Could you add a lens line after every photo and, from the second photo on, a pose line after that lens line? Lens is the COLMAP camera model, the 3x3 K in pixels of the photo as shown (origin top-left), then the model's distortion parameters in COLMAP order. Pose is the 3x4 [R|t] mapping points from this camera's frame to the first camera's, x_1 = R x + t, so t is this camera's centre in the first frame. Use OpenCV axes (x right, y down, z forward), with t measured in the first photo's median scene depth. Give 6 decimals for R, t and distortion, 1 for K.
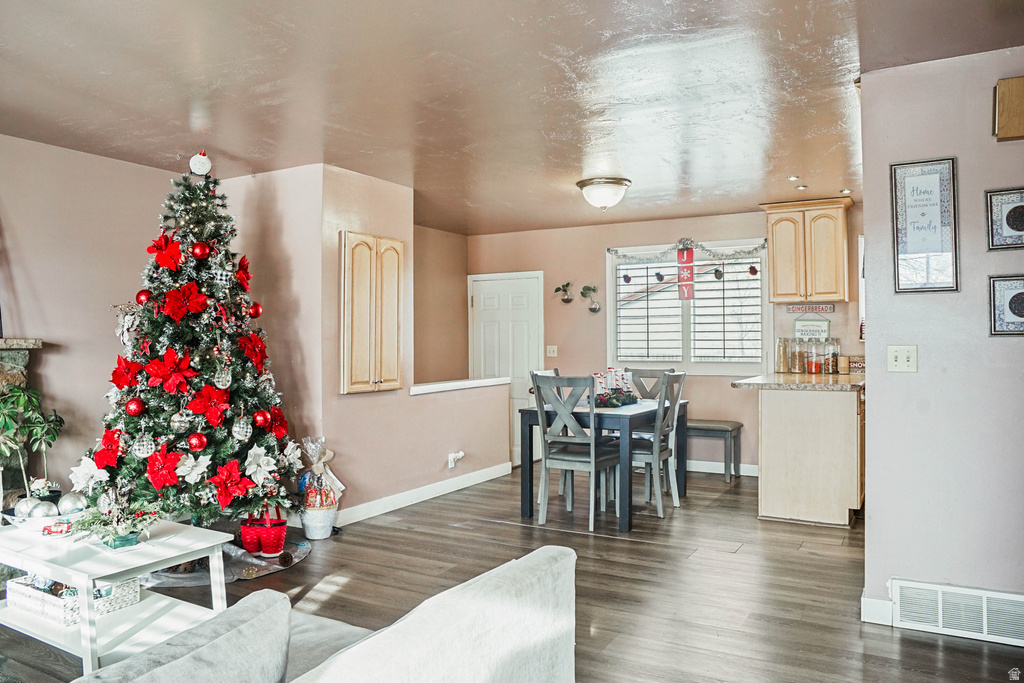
lens RADIAL K [[745.8, 0, 504.4], [0, 745.8, 335.2], [0, 0, 1]] dist [-0.060186, 0.028354]
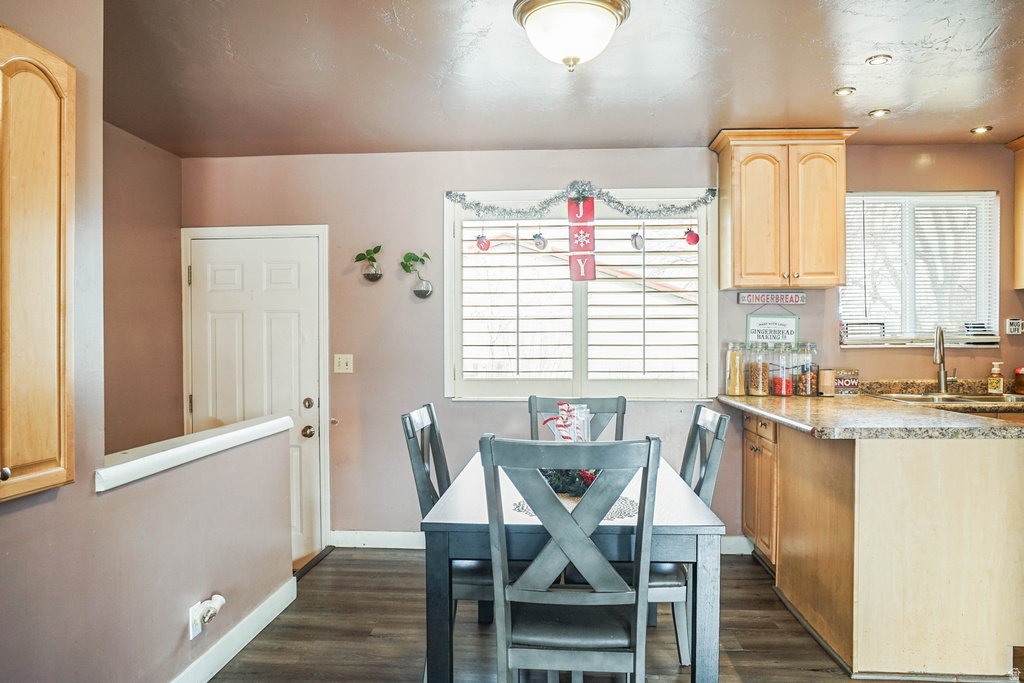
lens RADIAL K [[745.8, 0, 521.1], [0, 745.8, 351.1], [0, 0, 1]] dist [-0.060186, 0.028354]
pose [[0.897292, 0.000303, 0.441438, -0.076956], [-0.006428, 0.999903, 0.012379, 0.004251], [-0.441391, -0.013945, 0.897206, 0.463189]]
